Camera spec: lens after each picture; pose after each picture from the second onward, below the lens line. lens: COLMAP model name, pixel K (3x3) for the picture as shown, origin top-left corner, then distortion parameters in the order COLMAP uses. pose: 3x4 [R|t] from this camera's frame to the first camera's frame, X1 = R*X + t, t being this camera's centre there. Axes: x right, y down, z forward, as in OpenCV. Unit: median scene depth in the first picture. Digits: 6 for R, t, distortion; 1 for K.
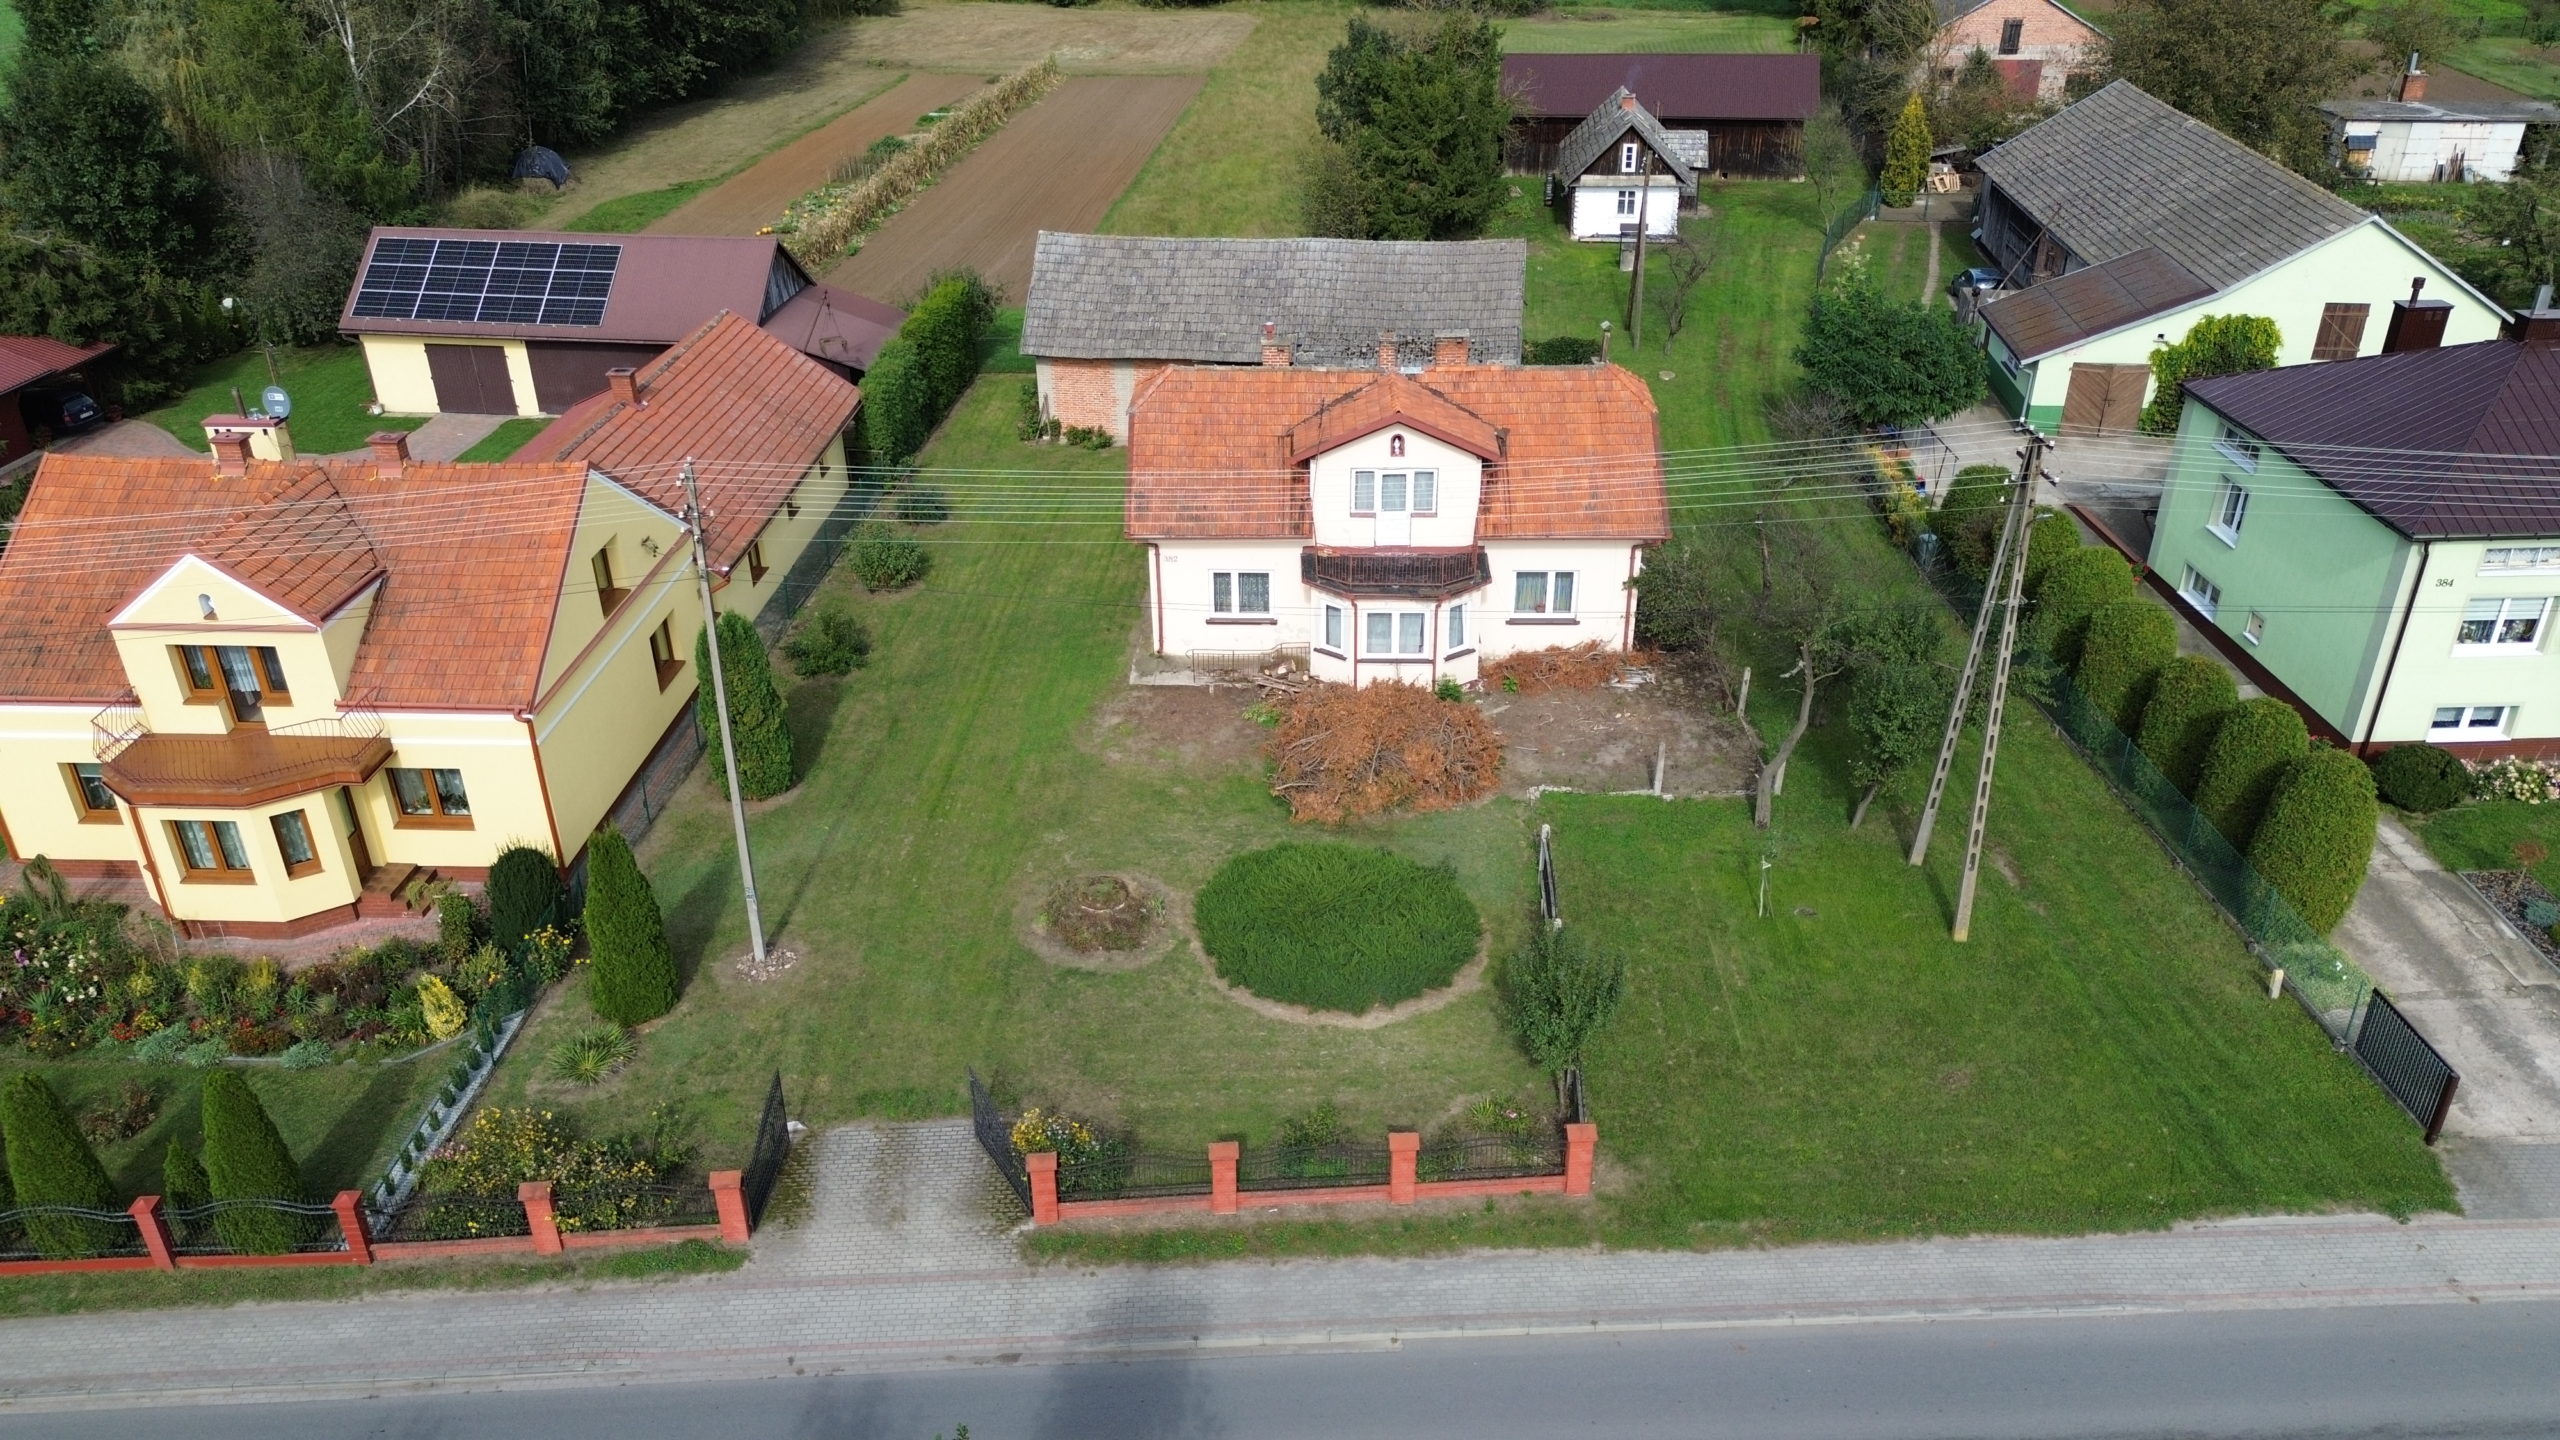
lens RADIAL K [[1779.7, 0, 1280.0], [0, 1779.7, 720.0], [0, 0, 1]] dist [0.092767, -0.121405]
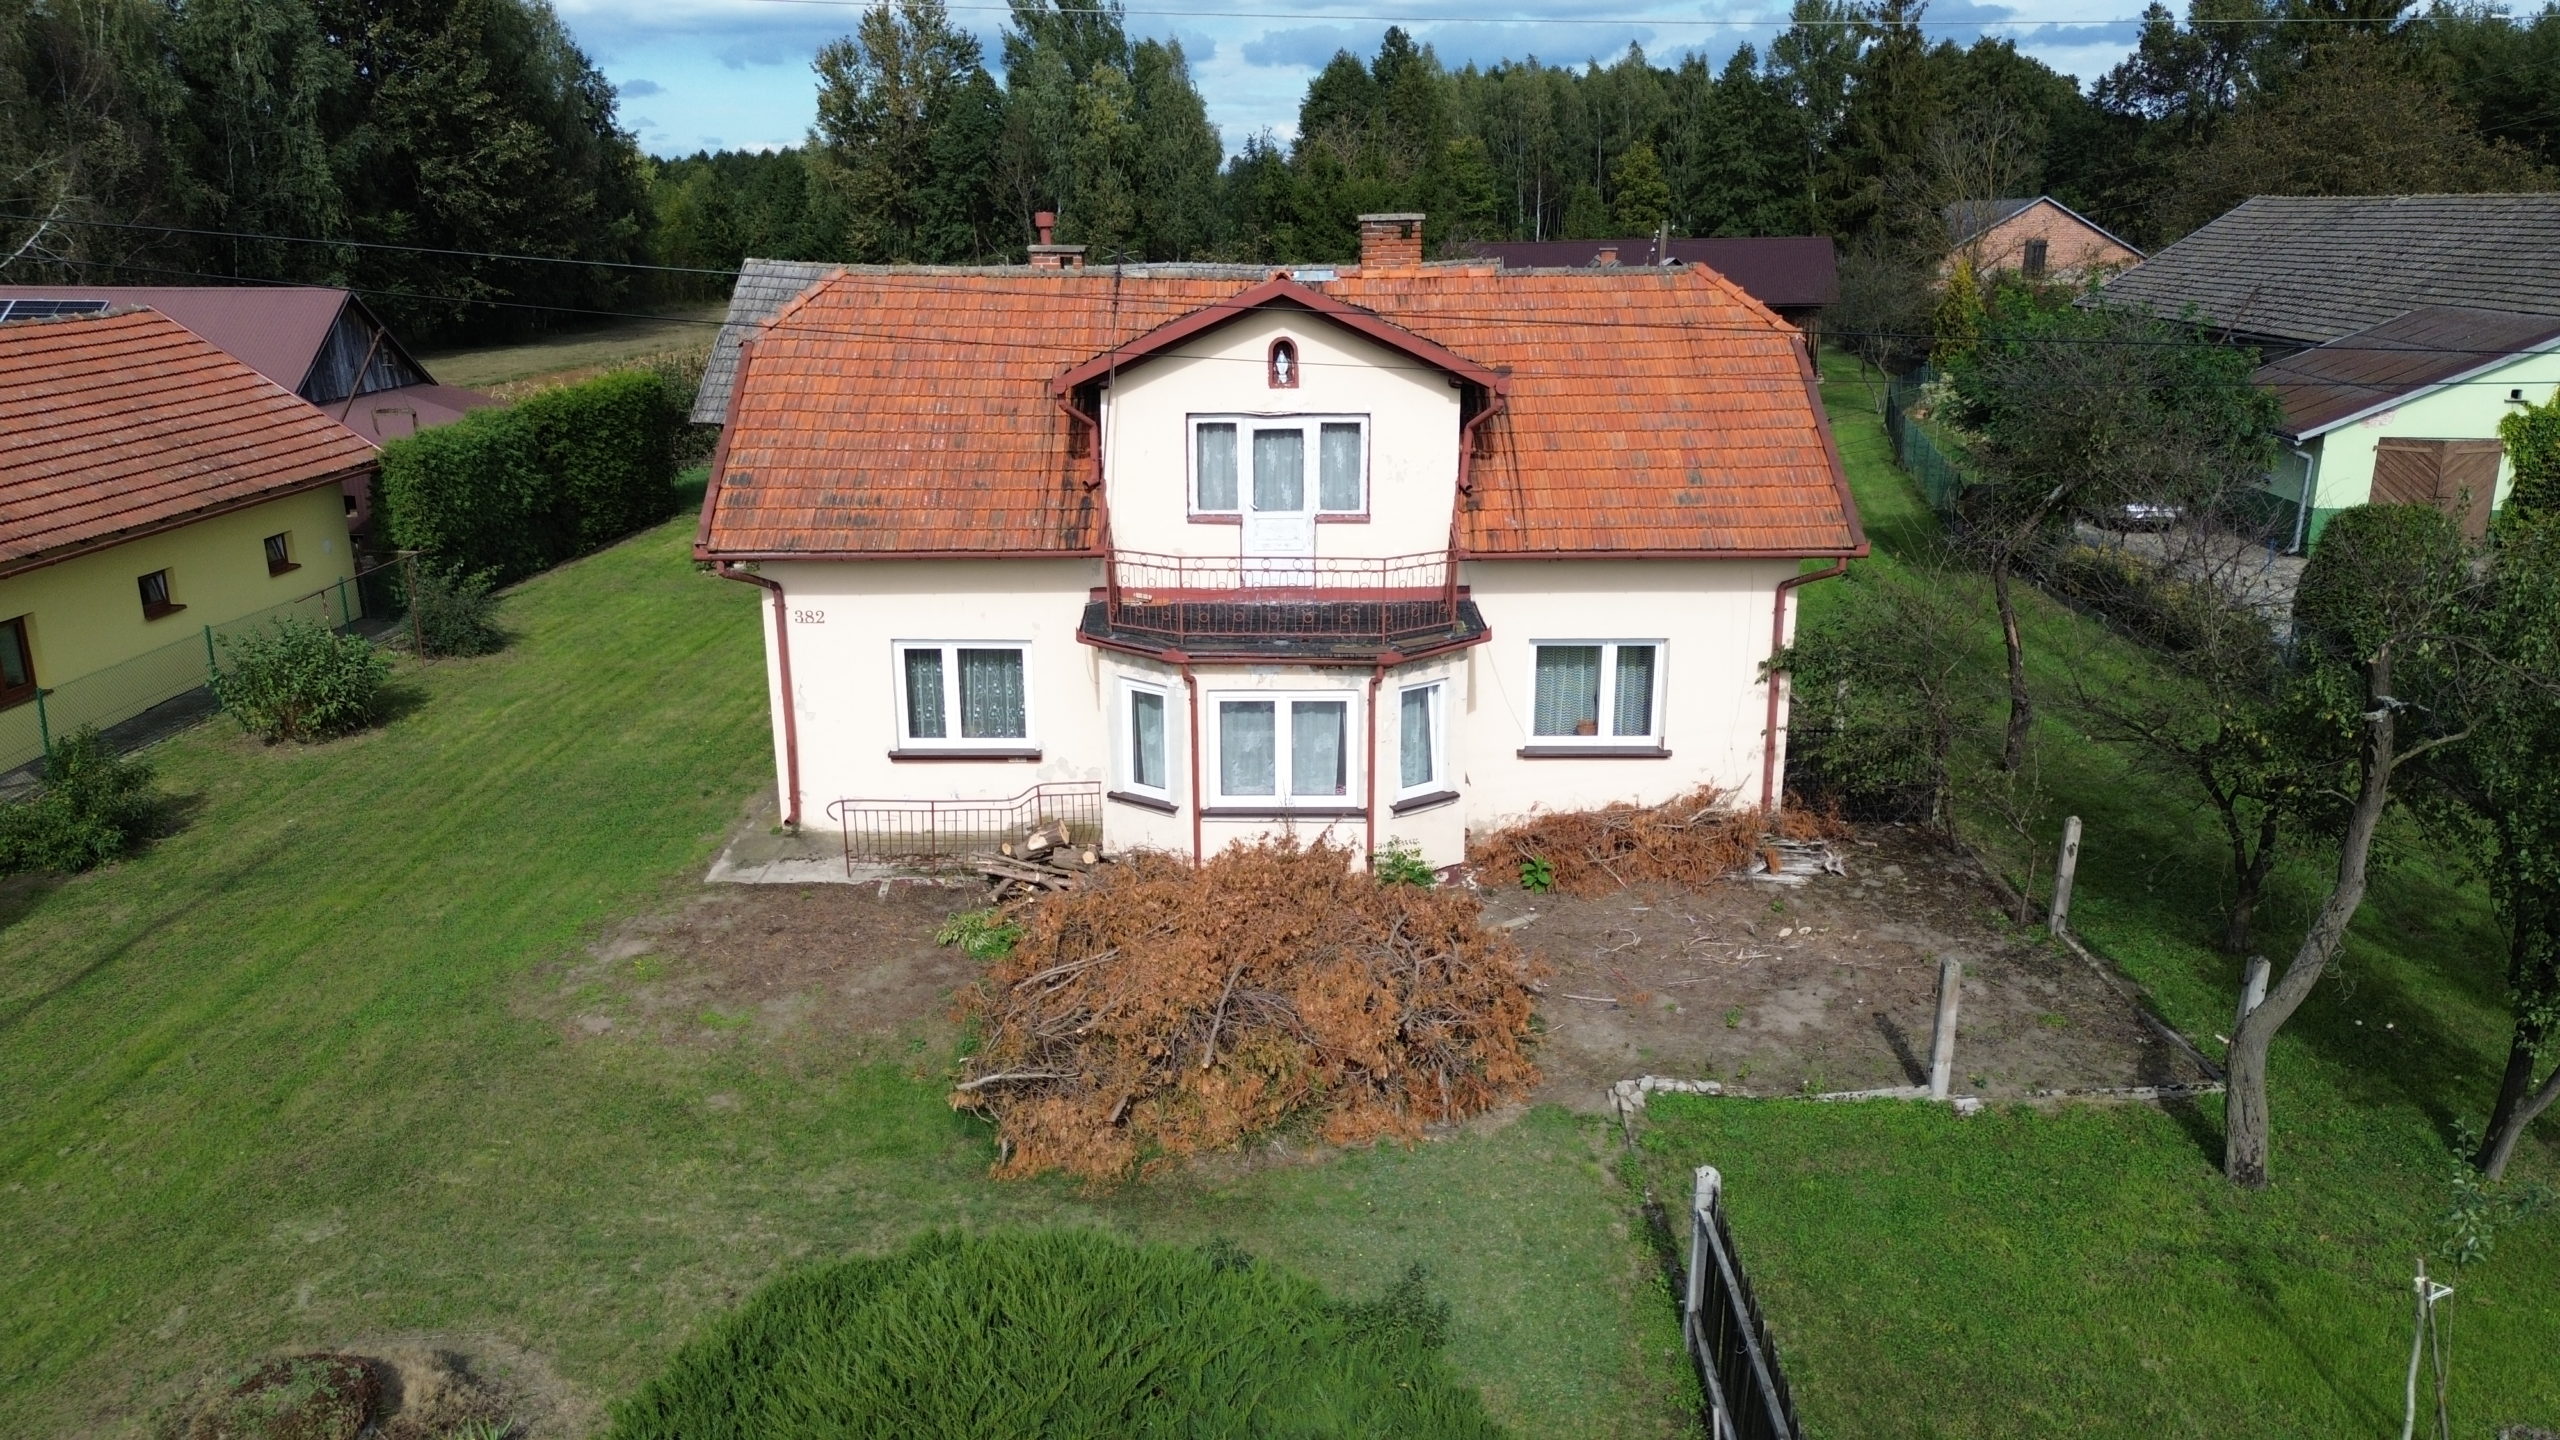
lens RADIAL K [[1779.7, 0, 1280.0], [0, 1779.7, 720.0], [0, 0, 1]] dist [0.092767, -0.121405]
pose [[0.999498, -0.003404, 0.031485, 0.049156], [0.010167, 0.976067, -0.217231, 0.041331], [-0.029992, 0.217442, 0.975612, 0.549922]]
